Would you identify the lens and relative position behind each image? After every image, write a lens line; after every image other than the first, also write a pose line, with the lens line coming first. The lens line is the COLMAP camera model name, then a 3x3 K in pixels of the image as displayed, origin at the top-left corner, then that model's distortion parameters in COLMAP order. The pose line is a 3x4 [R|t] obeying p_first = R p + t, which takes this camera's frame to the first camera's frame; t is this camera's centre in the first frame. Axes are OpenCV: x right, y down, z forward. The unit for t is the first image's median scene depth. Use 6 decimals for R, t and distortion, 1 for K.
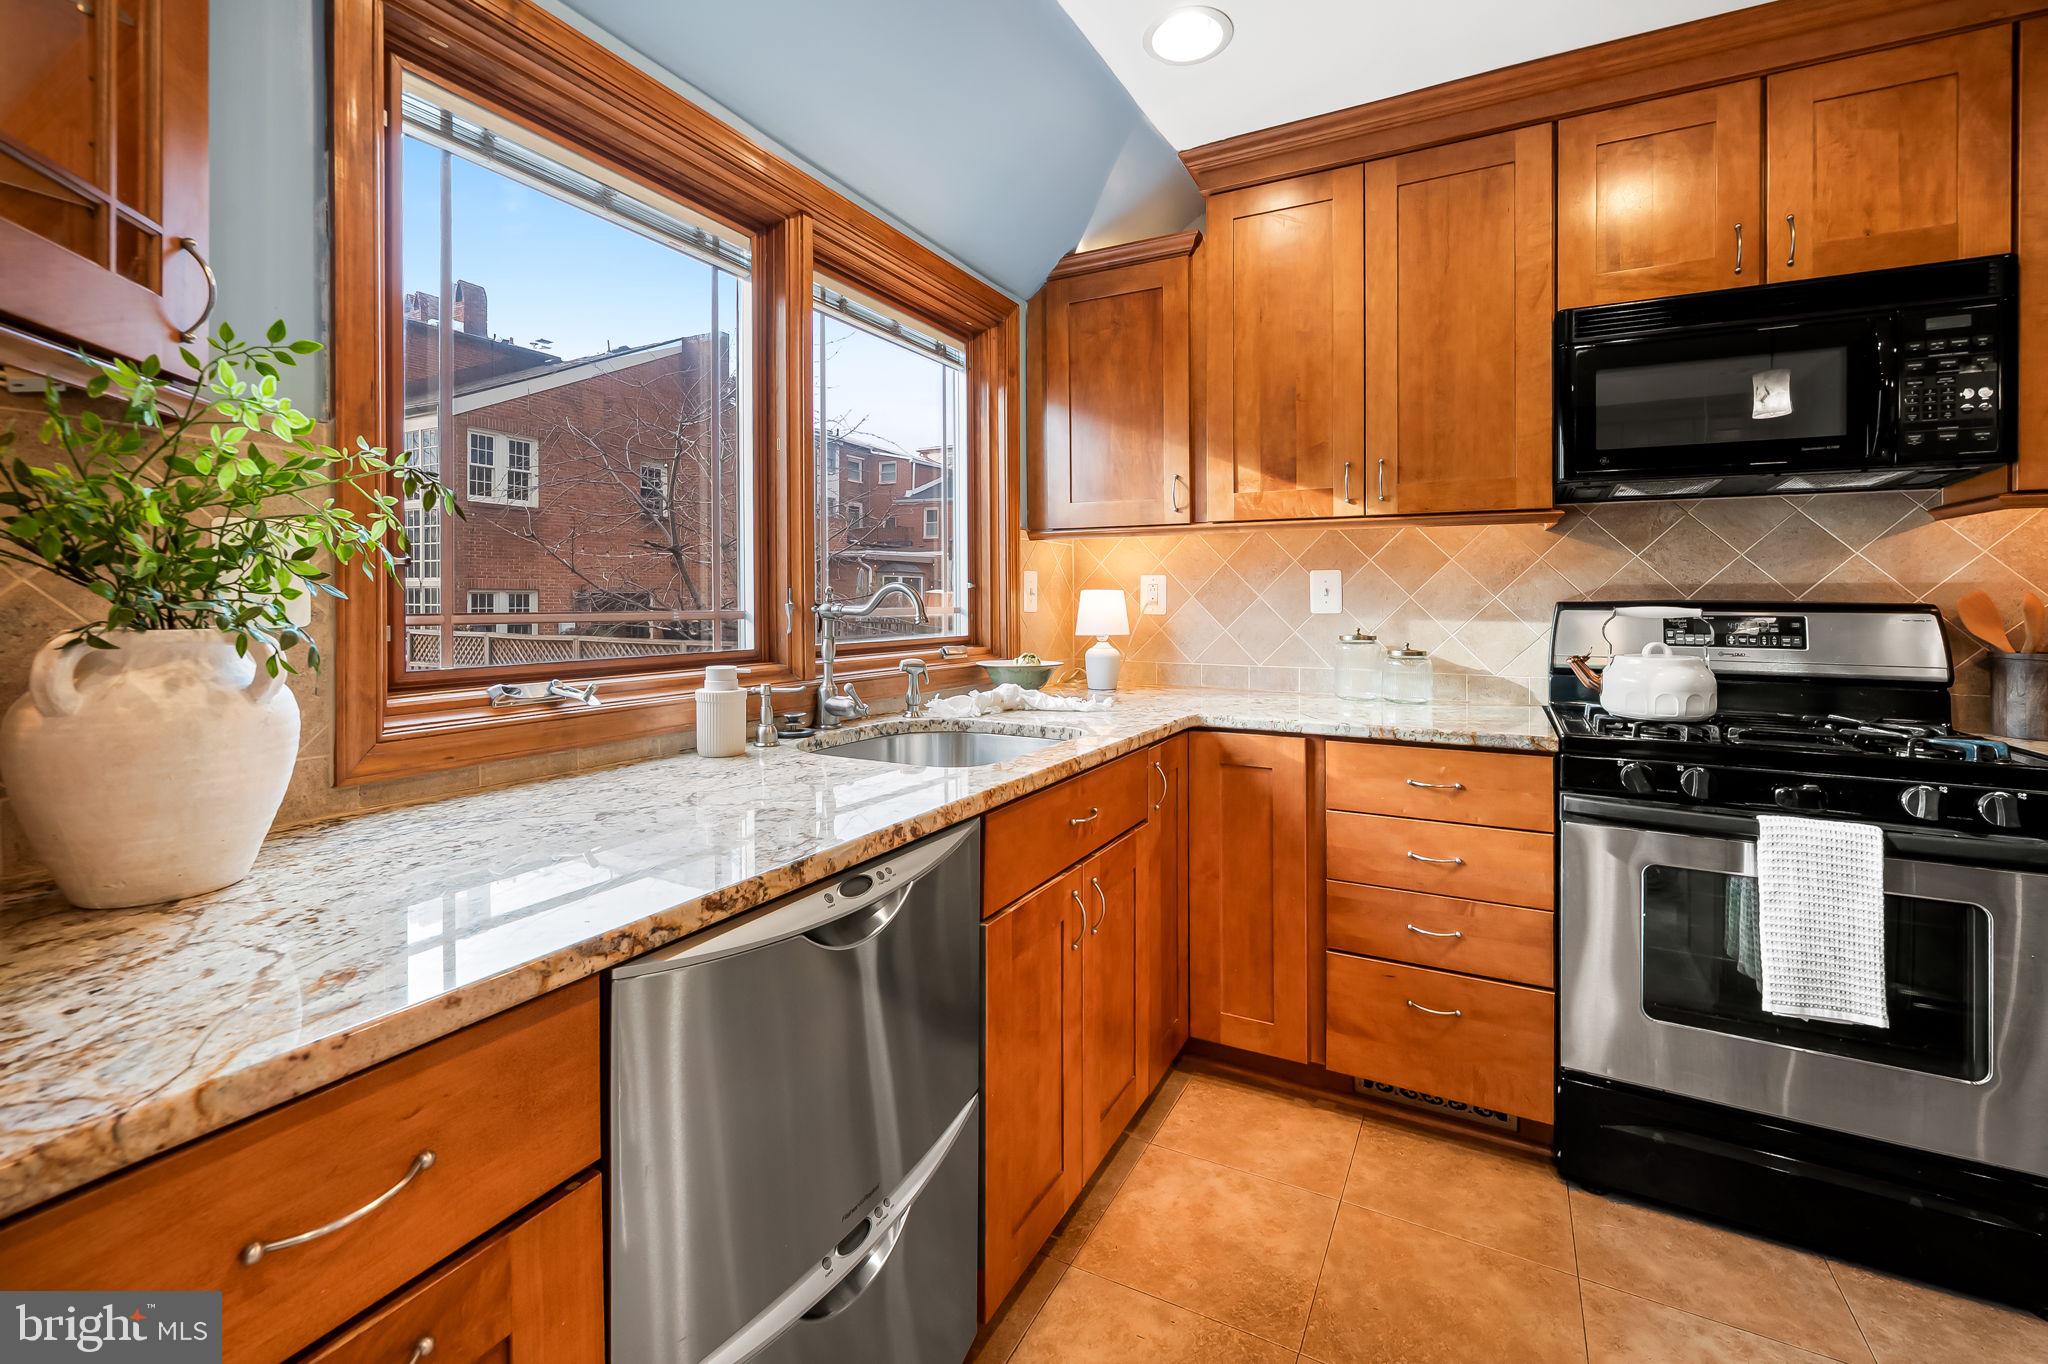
lens RADIAL K [[874.5, 0, 1034.3], [0, 874.5, 599.7], [0, 0, 1]] dist [-0.000200, 0.000179]
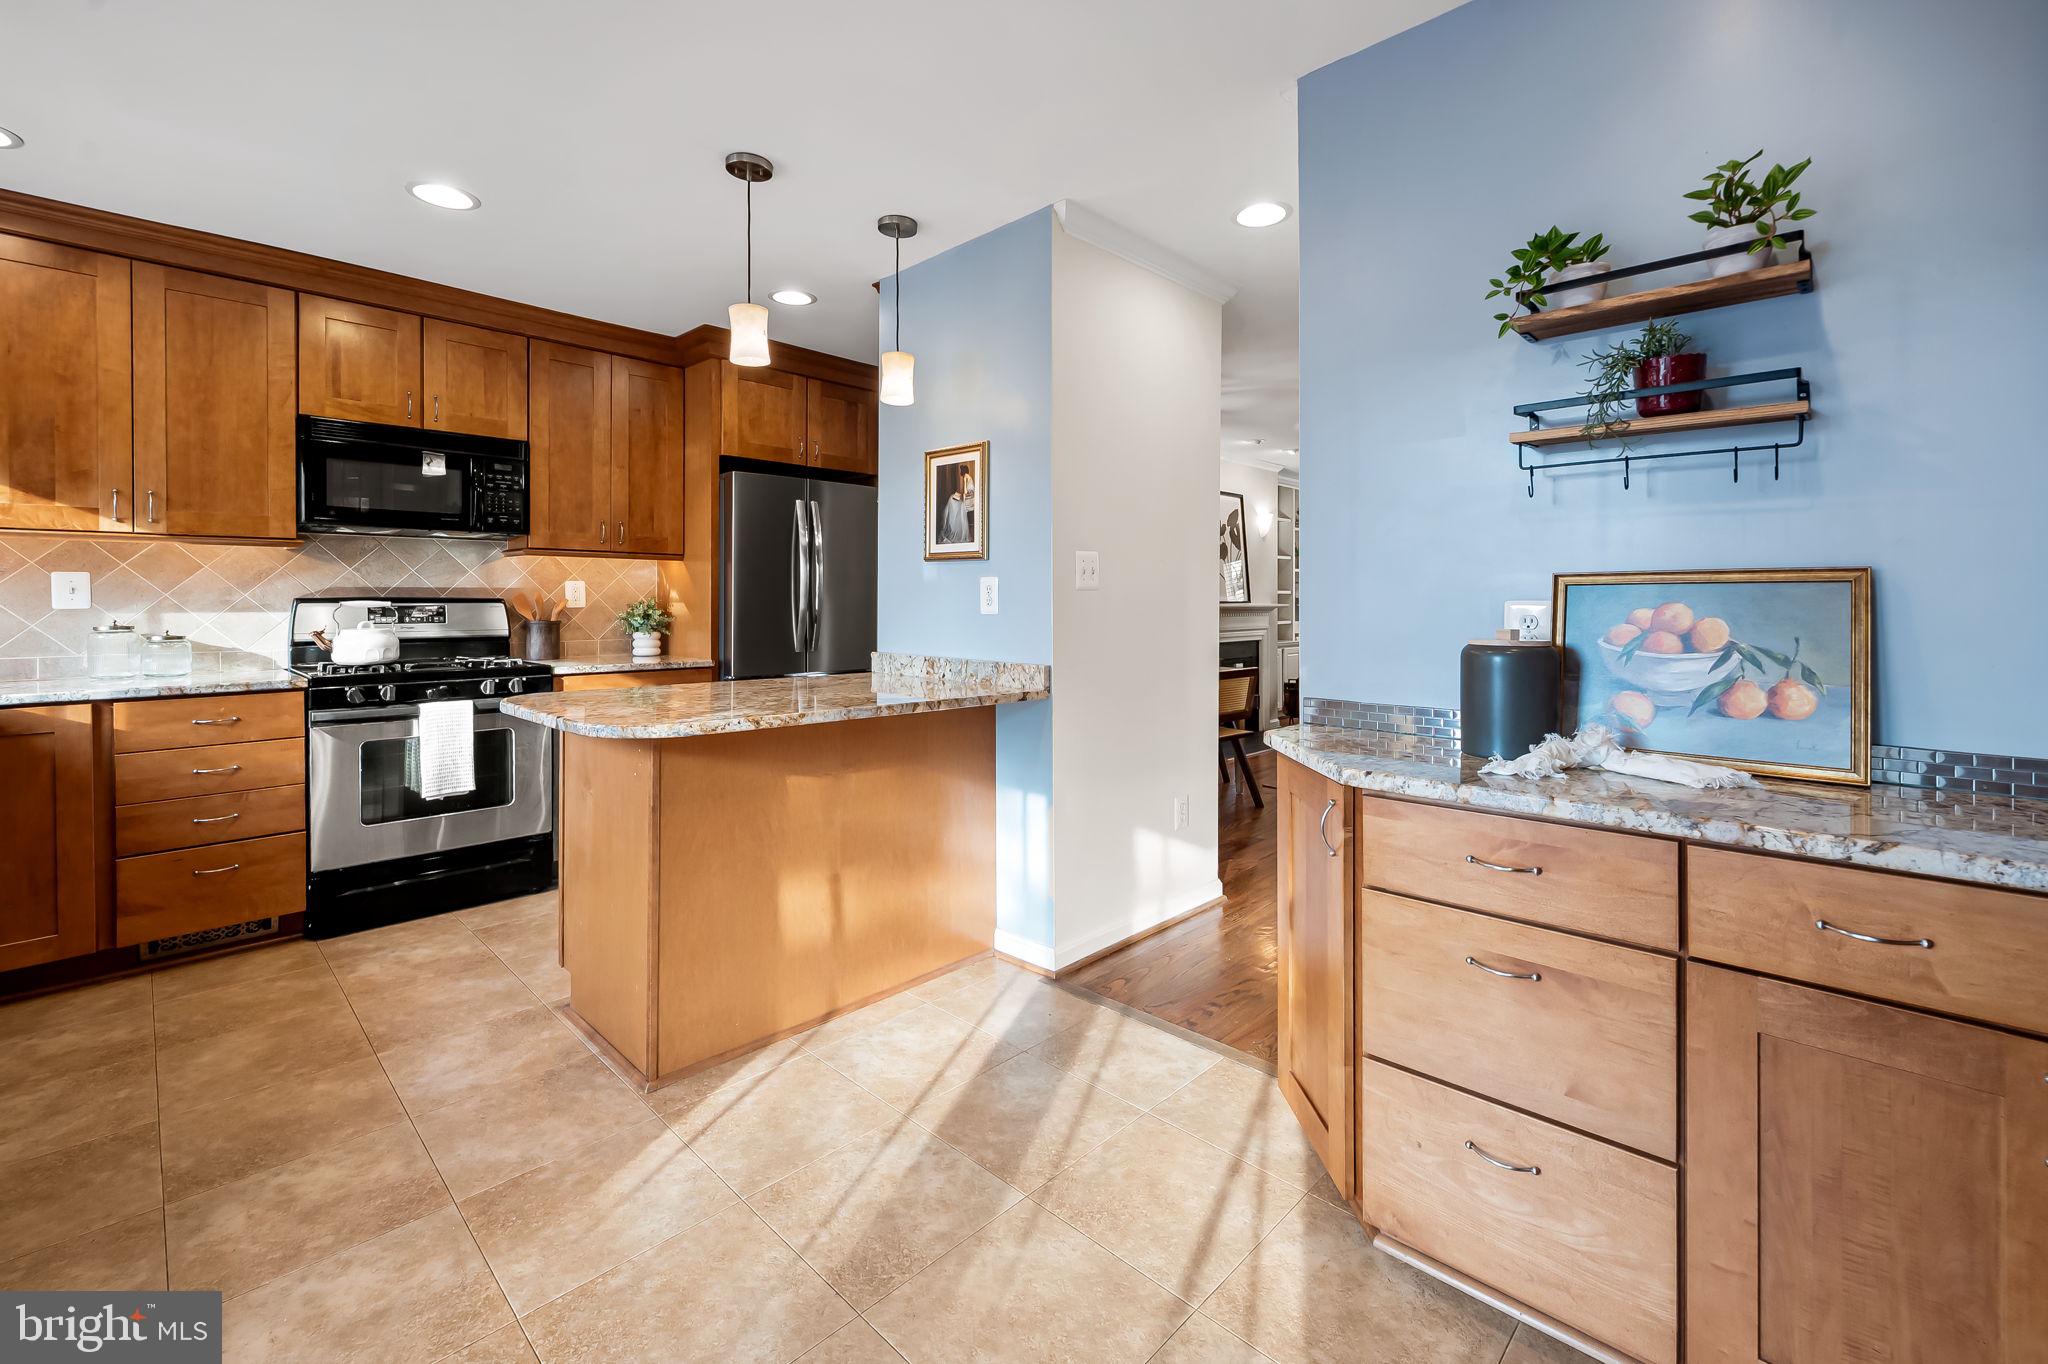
lens RADIAL K [[874.5, 0, 1034.3], [0, 874.5, 599.7], [0, 0, 1]] dist [-0.000200, 0.000179]
pose [[0.277639, -0.007668, 0.960655, -0.542806], [-0.000265, 0.999967, 0.008059, -0.007972], [-0.960685, -0.002492, 0.277628, -0.701007]]
